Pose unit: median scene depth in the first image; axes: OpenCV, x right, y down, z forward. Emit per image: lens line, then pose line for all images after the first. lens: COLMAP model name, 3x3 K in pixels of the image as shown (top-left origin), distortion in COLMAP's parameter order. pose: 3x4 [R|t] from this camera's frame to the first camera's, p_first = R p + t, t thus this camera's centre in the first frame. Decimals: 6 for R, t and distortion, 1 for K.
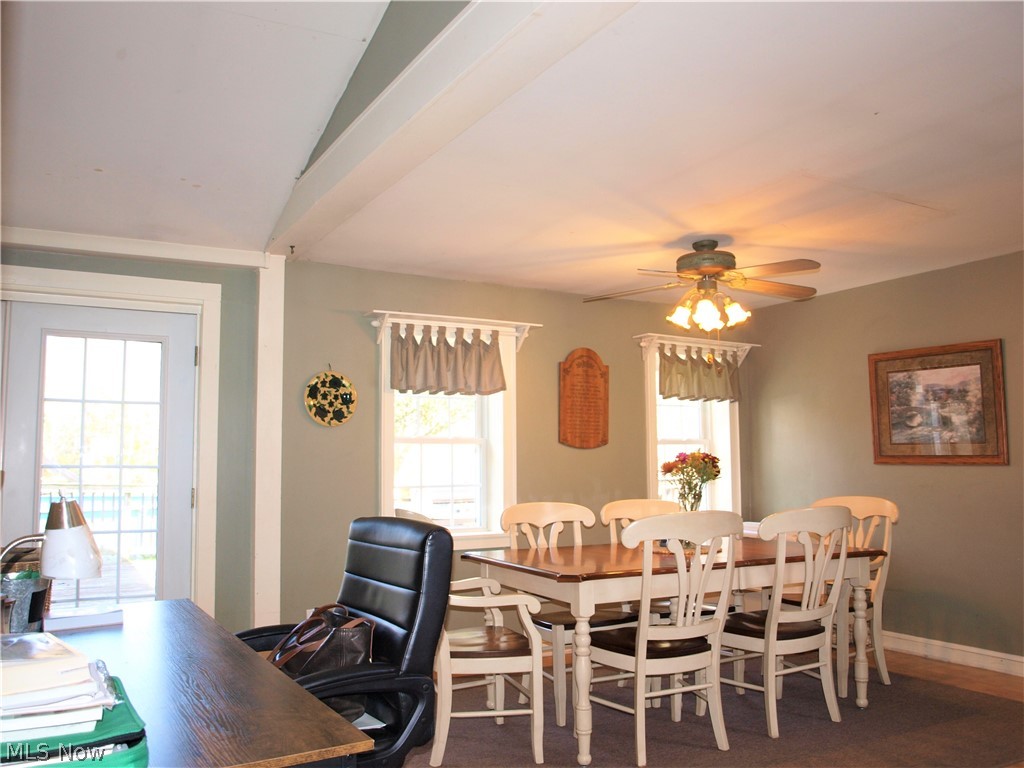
lens RADIAL K [[853.5, 0, 510.9], [0, 853.5, 384.8], [0, 0, 1]] dist [0.005363, -0.001349]
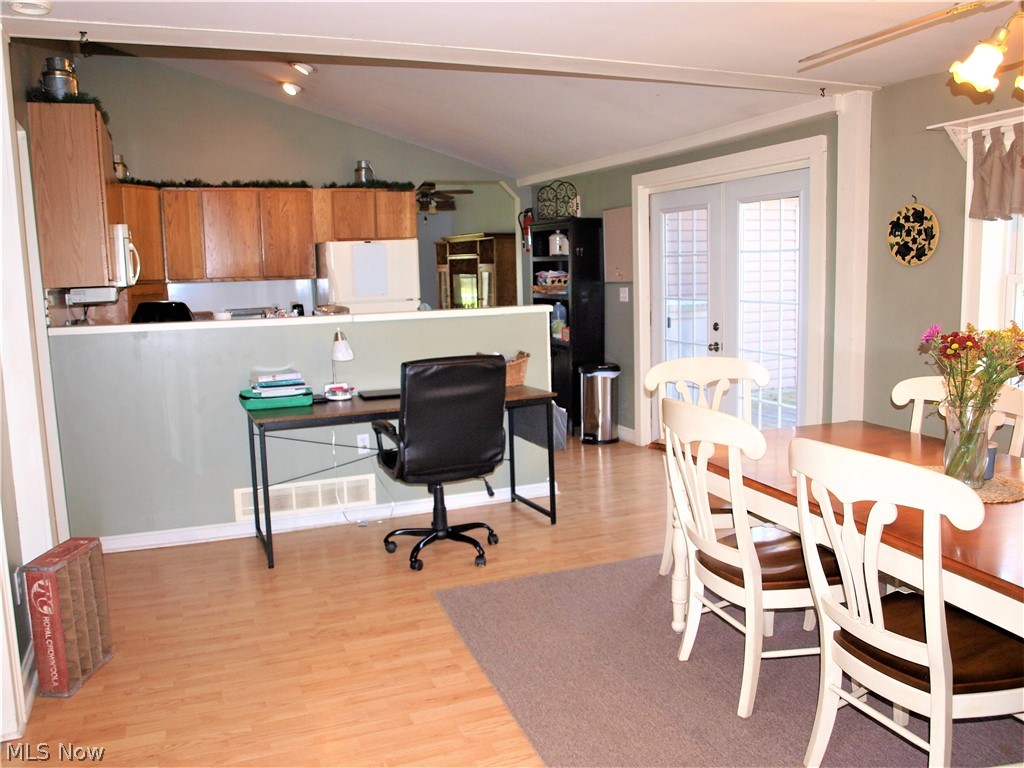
lens RADIAL K [[853.5, 0, 512.0], [0, 853.5, 382.0], [0, 0, 1]] dist [0.005363, -0.001349]
pose [[-0.179921, 0.151657, -0.971920, 0.771726], [0.122415, 0.983815, 0.130852, -0.000811], [0.976034, -0.095435, -0.195574, 0.748903]]
